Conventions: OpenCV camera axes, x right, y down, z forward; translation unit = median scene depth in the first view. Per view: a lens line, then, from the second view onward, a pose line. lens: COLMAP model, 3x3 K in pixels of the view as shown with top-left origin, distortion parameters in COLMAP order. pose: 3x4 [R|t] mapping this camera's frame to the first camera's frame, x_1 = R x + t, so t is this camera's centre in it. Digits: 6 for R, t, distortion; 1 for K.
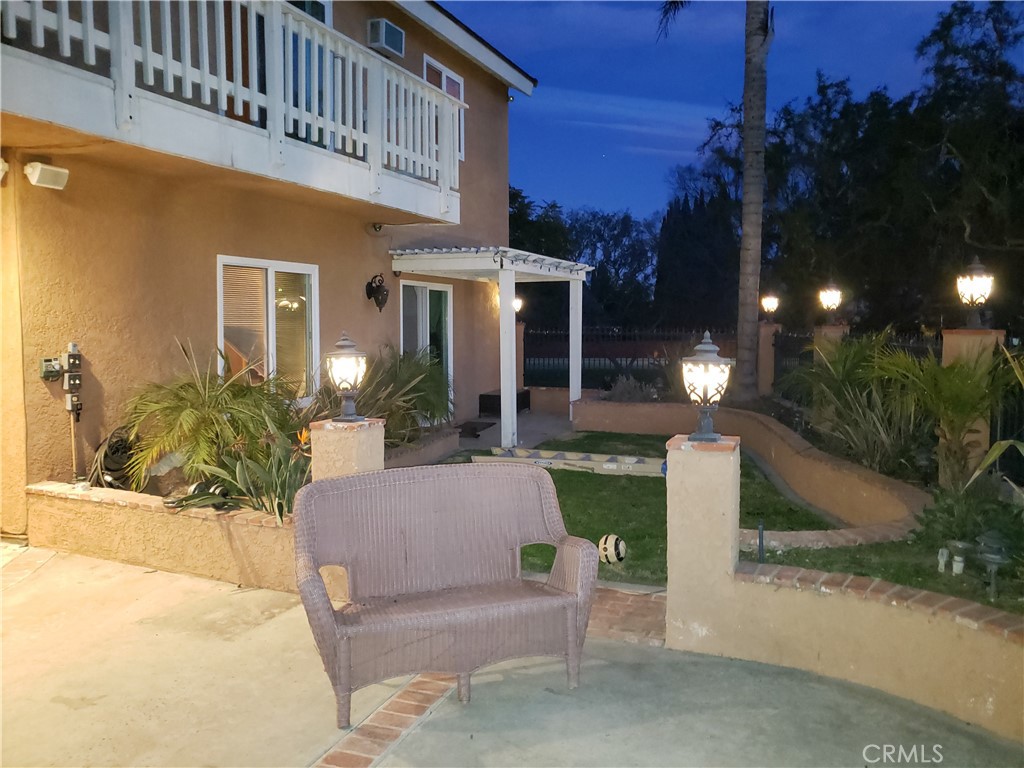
lens RADIAL K [[792.5, 0, 519.3], [0, 792.5, 373.5], [0, 0, 1]] dist [0.027437, -0.032770]
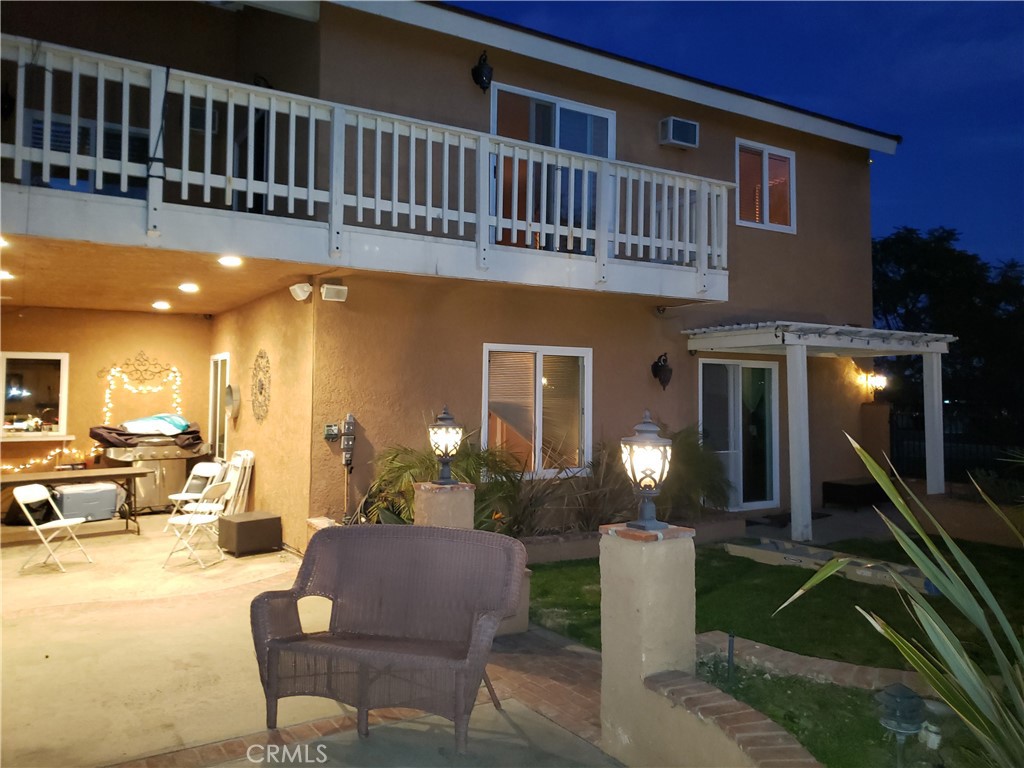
lens RADIAL K [[792.5, 0, 519.3], [0, 792.5, 355.4], [0, 0, 1]] dist [0.027437, -0.032770]
pose [[0.801851, -0.025728, -0.596970, 0.291347], [-0.046694, 0.993319, -0.105528, -0.005042], [0.595697, 0.112493, 0.795293, 0.063015]]
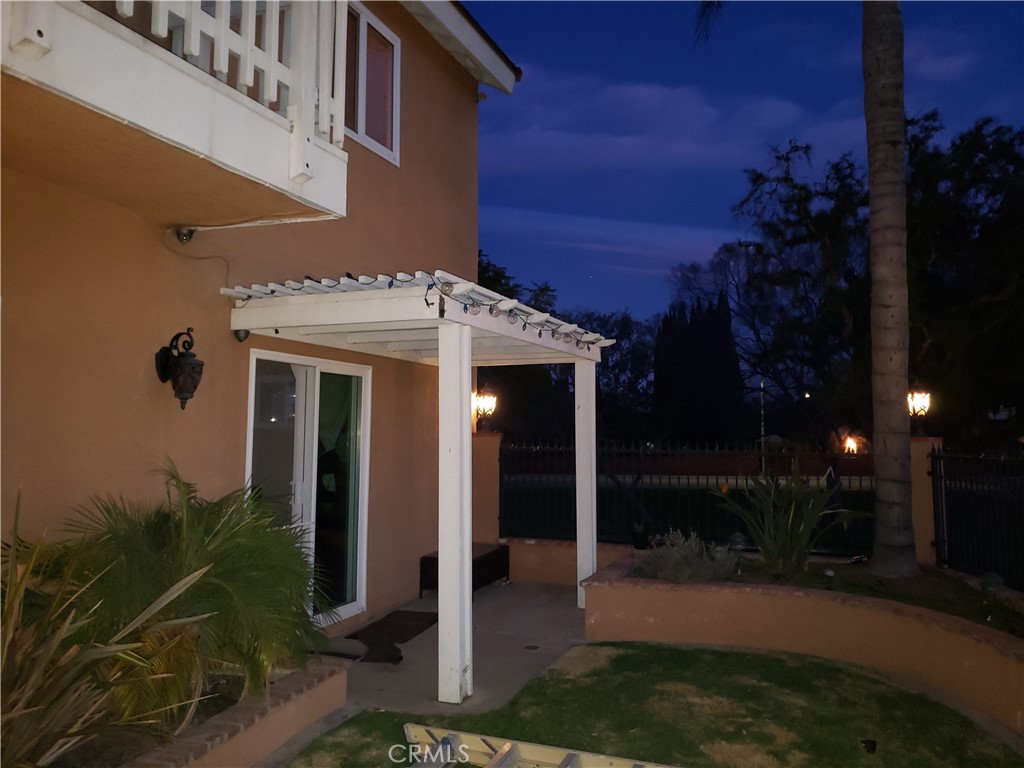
lens RADIAL K [[792.5, 0, 510.0], [0, 792.5, 368.9], [0, 0, 1]] dist [0.027437, -0.032770]
pose [[0.999998, 0.001674, -0.001255, 0.020201], [-0.001840, 0.989075, -0.147403, -0.031459], [0.000995, 0.147405, 0.989076, 0.529565]]
